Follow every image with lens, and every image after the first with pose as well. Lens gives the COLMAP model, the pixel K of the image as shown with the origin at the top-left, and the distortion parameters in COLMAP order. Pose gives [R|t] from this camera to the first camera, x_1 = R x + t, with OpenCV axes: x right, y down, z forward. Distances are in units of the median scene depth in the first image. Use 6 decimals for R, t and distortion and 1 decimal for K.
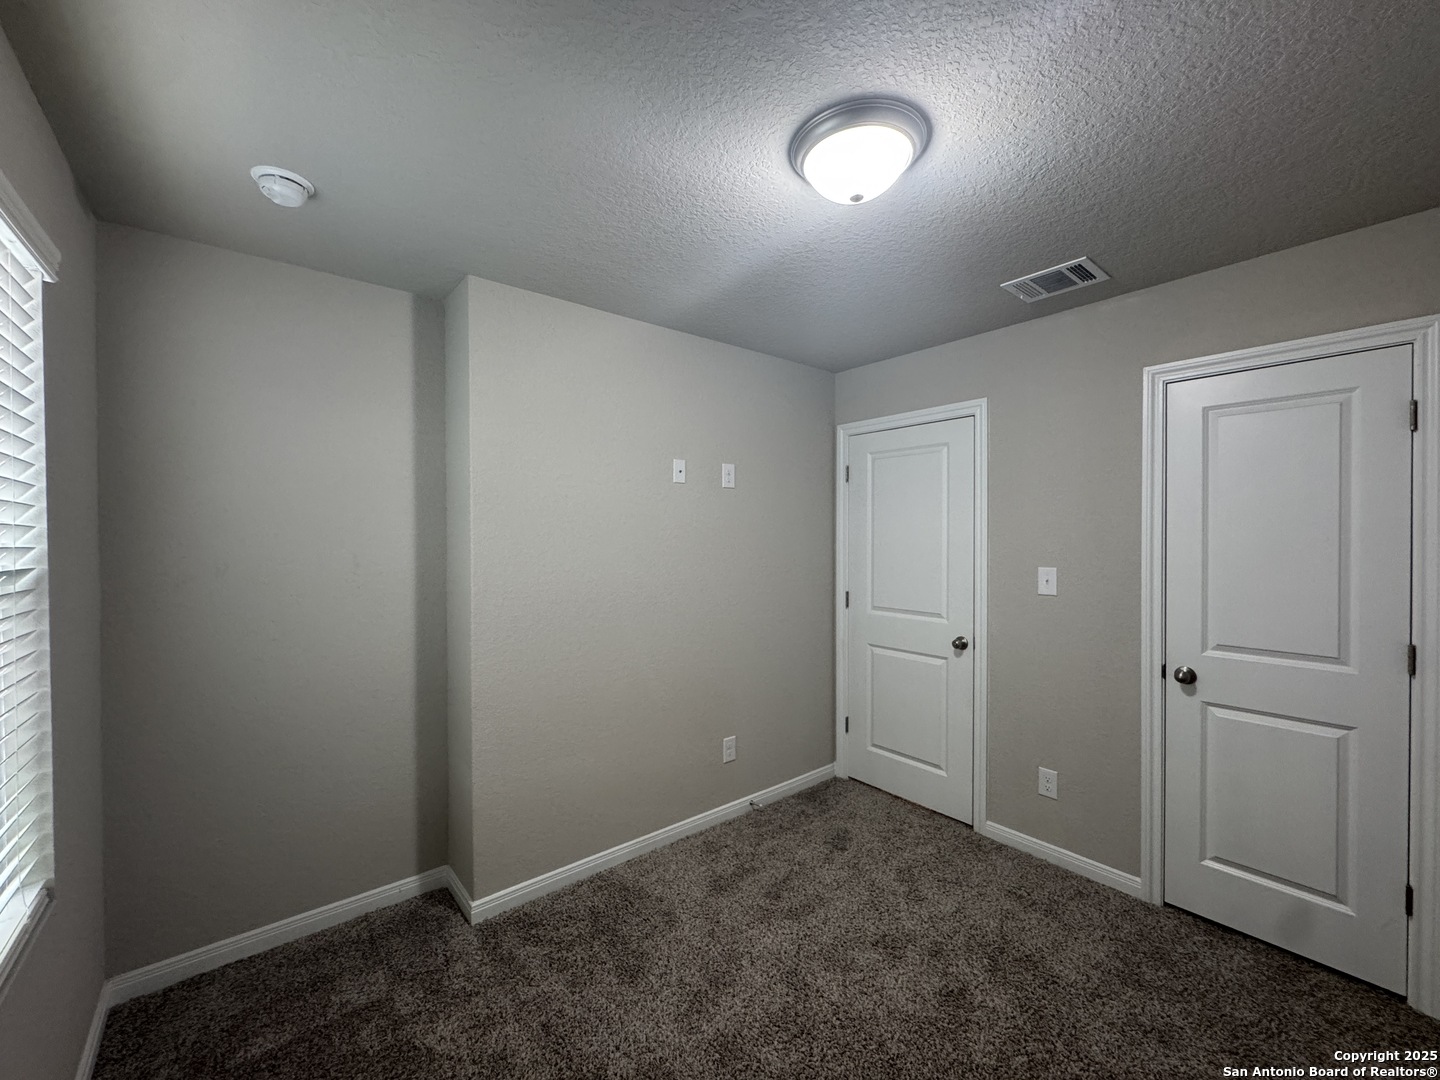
lens RADIAL K [[581.1, 0, 720.0], [0, 581.1, 540.0], [0, 0, 1]] dist [0.000702, 0.000050]
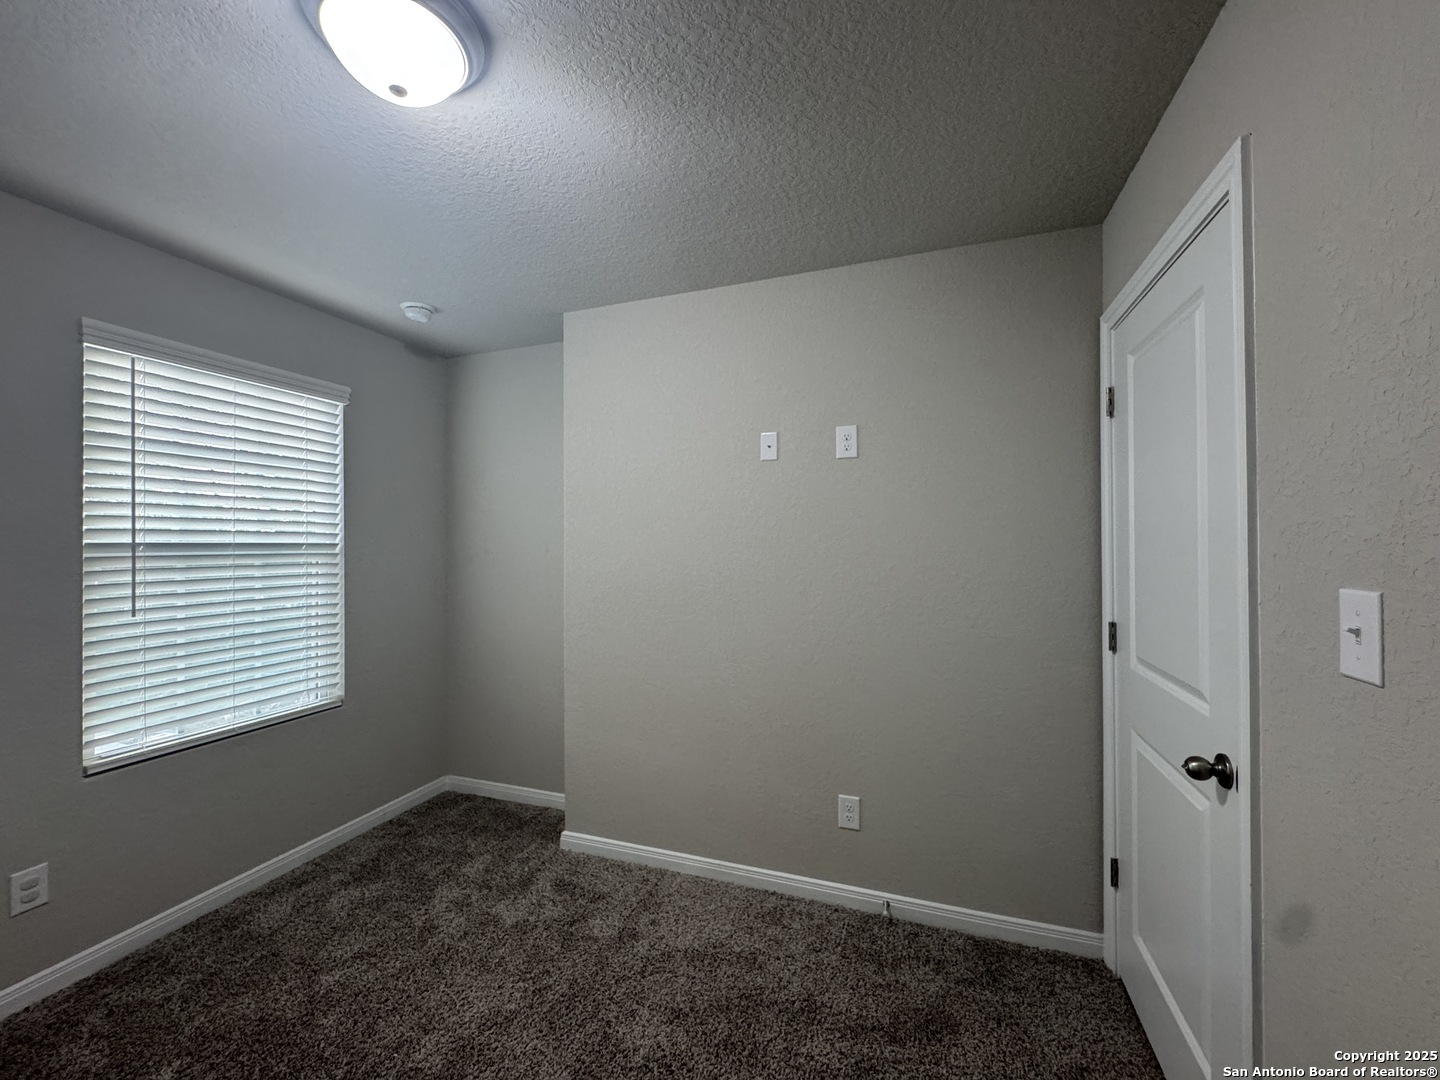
lens RADIAL K [[588.6, 0, 717.0], [0, 588.6, 536.1], [0, 0, 1]] dist [0.000555, -0.000076]
pose [[0.503893, -0.010119, -0.863707, 0.622174], [-0.002121, 0.999914, -0.012952, 0.022075], [0.863764, 0.008358, 0.503828, 0.511691]]
